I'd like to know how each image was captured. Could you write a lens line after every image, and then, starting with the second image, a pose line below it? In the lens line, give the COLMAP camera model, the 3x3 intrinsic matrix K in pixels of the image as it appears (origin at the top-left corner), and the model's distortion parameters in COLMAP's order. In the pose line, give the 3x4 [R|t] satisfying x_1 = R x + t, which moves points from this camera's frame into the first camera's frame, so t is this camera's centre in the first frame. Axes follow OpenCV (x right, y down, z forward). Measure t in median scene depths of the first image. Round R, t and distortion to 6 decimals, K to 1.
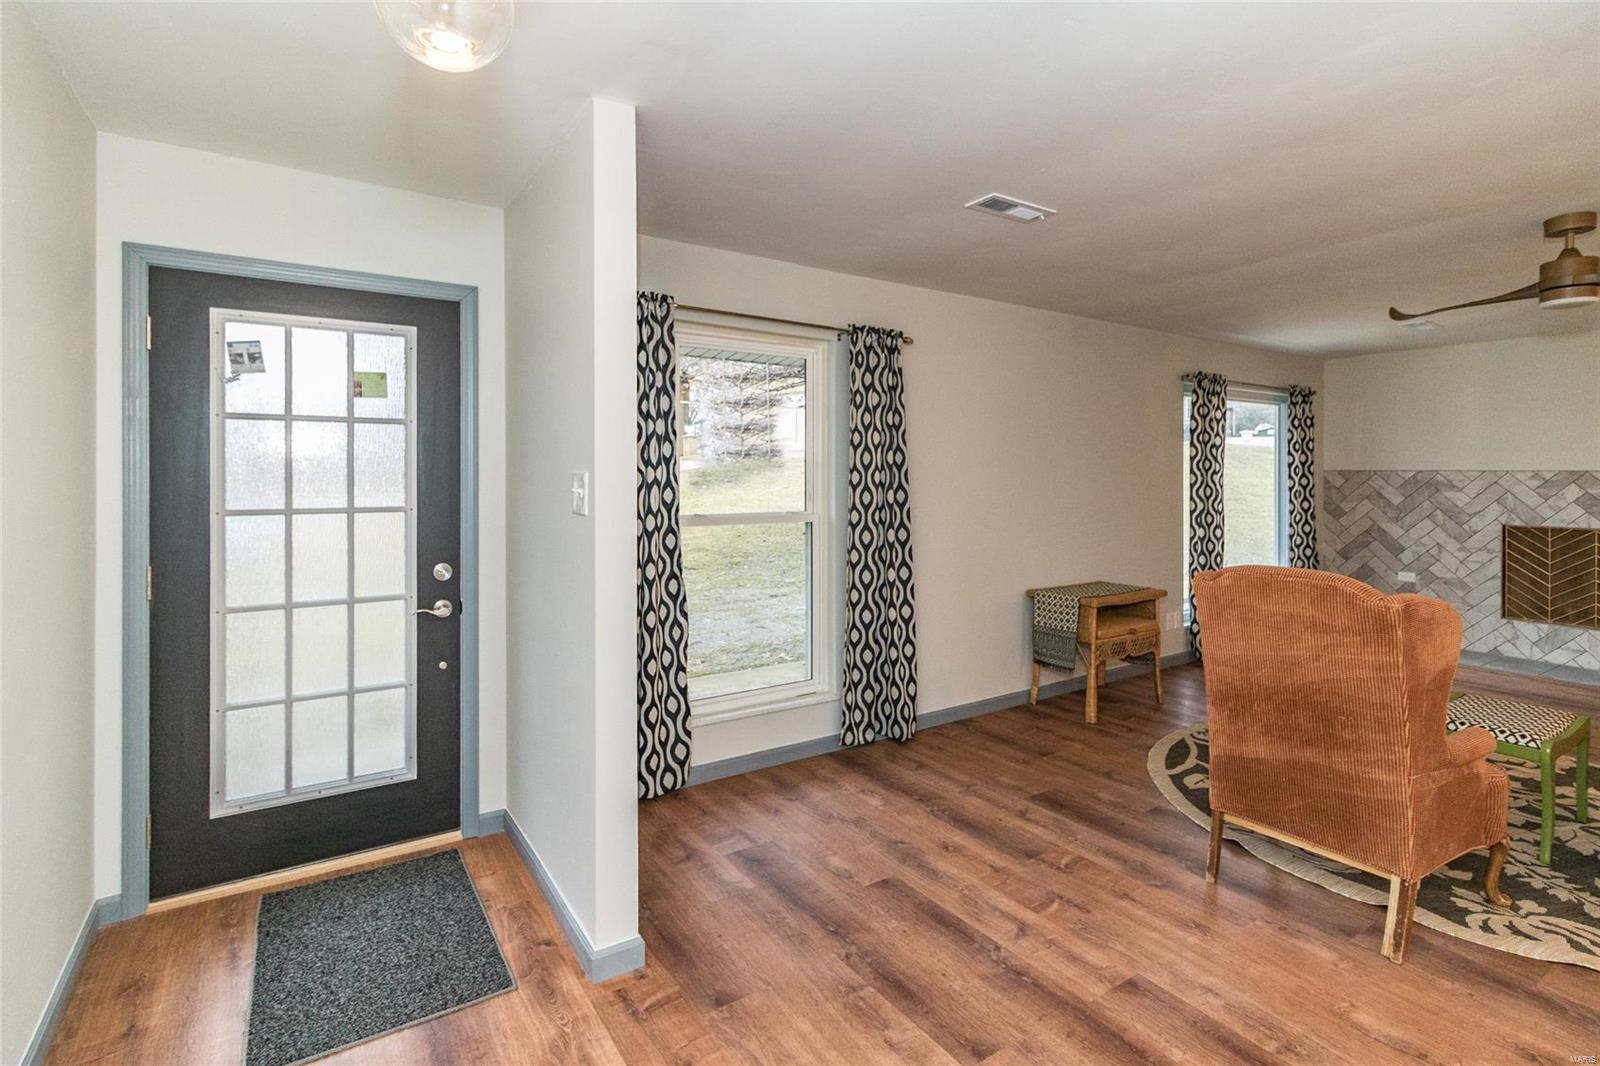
lens RADIAL K [[760.3, 0, 828.5], [0, 760.3, 483.4], [0, 0, 1]] dist [0.015979, 0.004149]
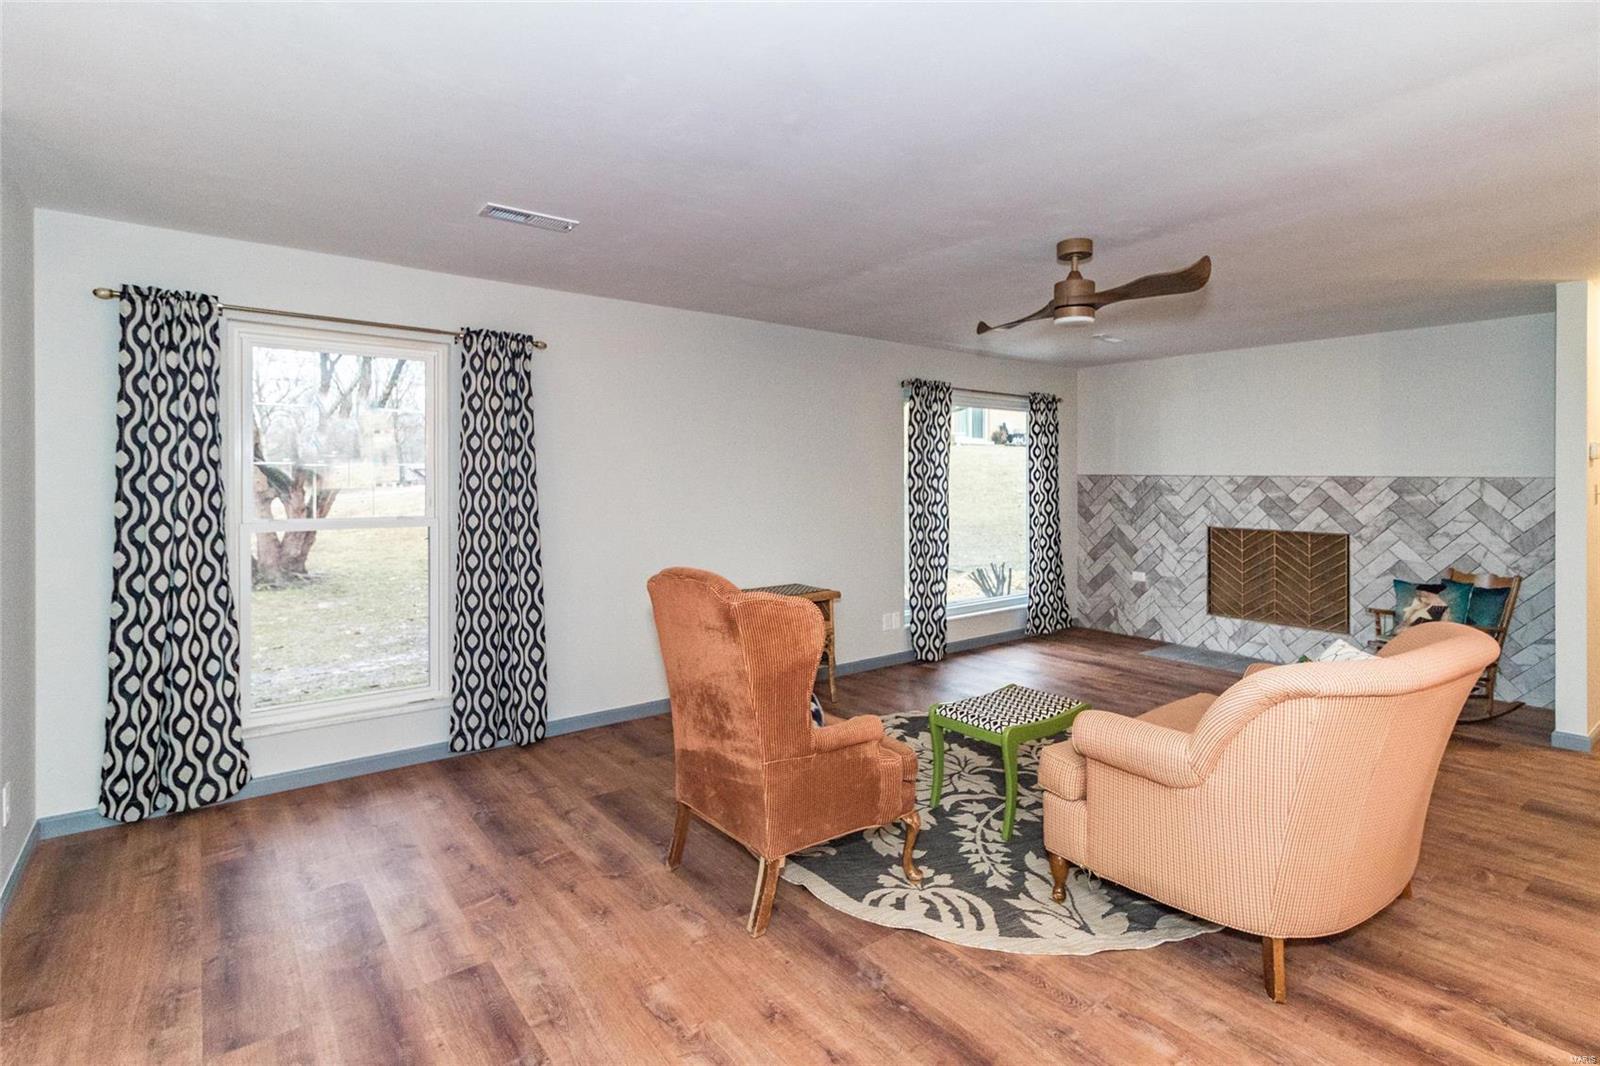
lens RADIAL K [[760.3, 0, 854.1], [0, 760.3, 490.2], [0, 0, 1]] dist [0.015979, 0.004149]
pose [[0.998050, -0.001131, 0.062414, 0.469847], [0.001020, 0.999998, 0.001809, 0.001814], [-0.062416, -0.001741, 0.998049, -0.030730]]
